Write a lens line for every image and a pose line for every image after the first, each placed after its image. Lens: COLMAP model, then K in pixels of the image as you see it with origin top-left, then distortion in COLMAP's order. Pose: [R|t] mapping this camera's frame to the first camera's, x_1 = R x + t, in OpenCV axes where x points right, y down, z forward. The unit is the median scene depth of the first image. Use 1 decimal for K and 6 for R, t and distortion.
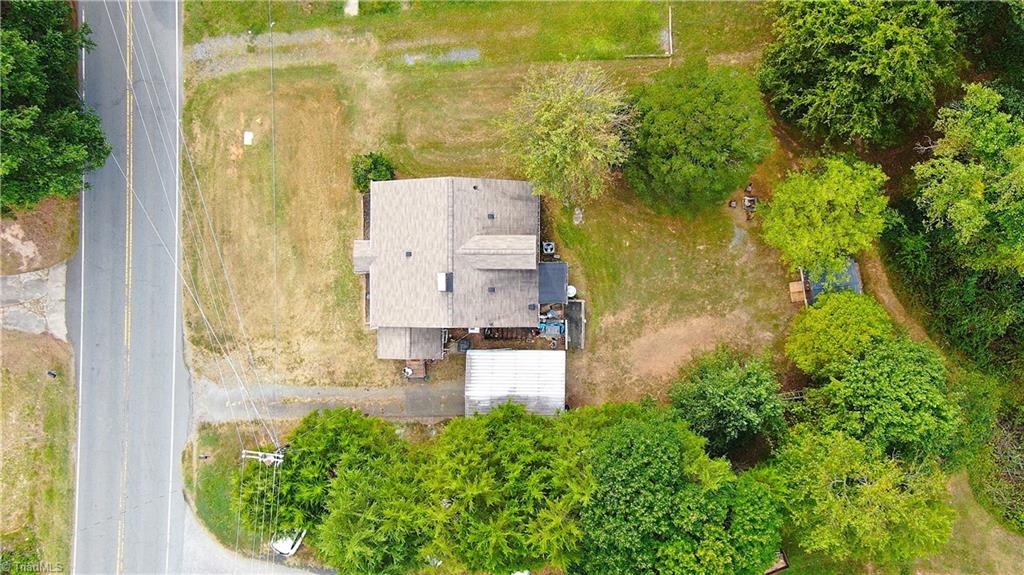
lens RADIAL K [[948.6, 0, 516.4], [0, 948.6, 289.2], [0, 0, 1]] dist [-0.013874, 0.000000]
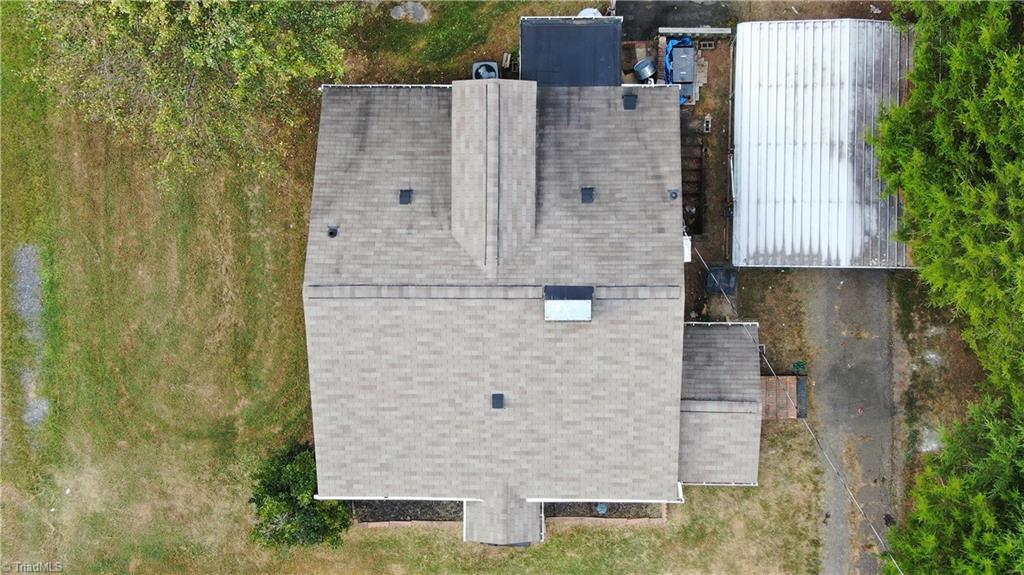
lens RADIAL K [[1438.1, 0, 514.2], [0, 1438.1, 289.7], [0, 0, 1]] dist [0.045051, 0.000000]
pose [[0.006428, -0.999094, 0.042060, -0.090051], [0.999462, 0.005066, -0.032416, -0.010364], [0.032173, 0.042246, 0.998589, 0.385067]]
